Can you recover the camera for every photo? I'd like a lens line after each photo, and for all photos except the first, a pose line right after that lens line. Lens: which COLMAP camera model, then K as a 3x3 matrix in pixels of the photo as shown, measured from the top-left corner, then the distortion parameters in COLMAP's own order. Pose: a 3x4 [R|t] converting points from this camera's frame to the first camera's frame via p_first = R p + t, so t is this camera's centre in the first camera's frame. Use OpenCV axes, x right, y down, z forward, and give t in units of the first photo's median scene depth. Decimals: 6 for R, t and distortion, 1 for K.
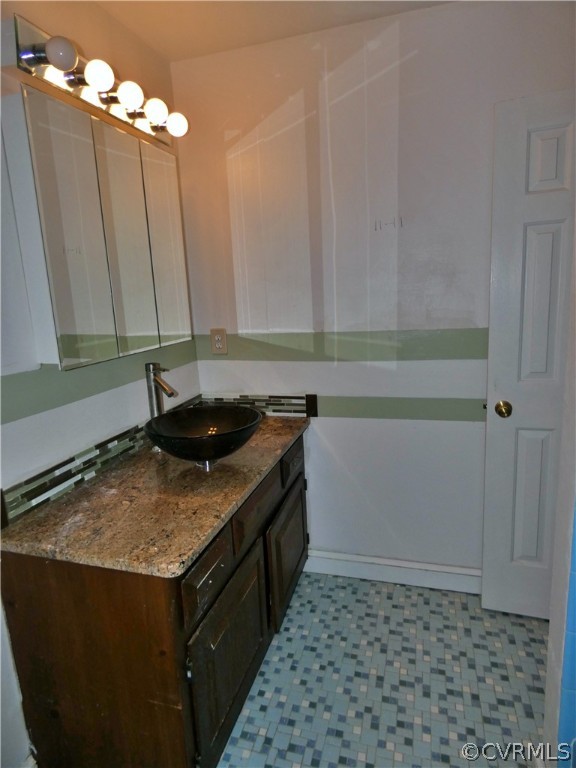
lens RADIAL K [[460.9, 0, 287.8], [0, 460.9, 380.8], [0, 0, 1]] dist [-0.001329, 0.001895]
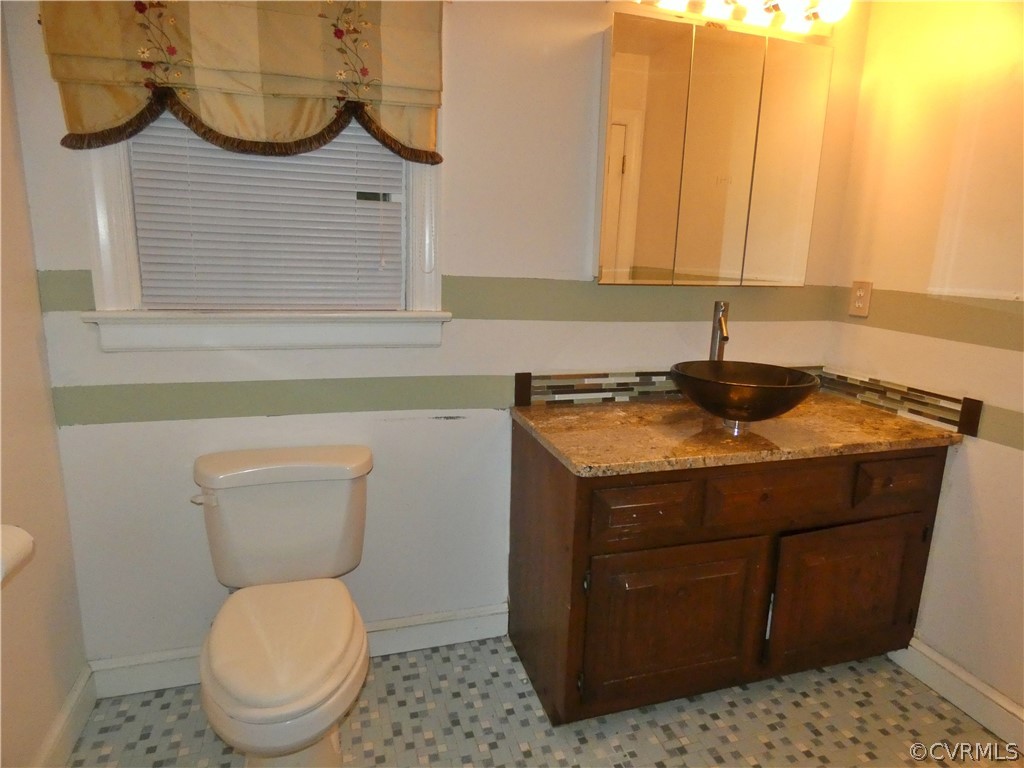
lens RADIAL K [[614.6, 0, 518.2], [0, 614.6, 382.5], [0, 0, 1]] dist [-0.001329, 0.001895]
pose [[0.563793, 0.235913, -0.791506, 0.466048], [-0.217470, 0.966923, 0.133292, 0.041219], [0.796771, 0.096980, 0.596449, 0.022591]]
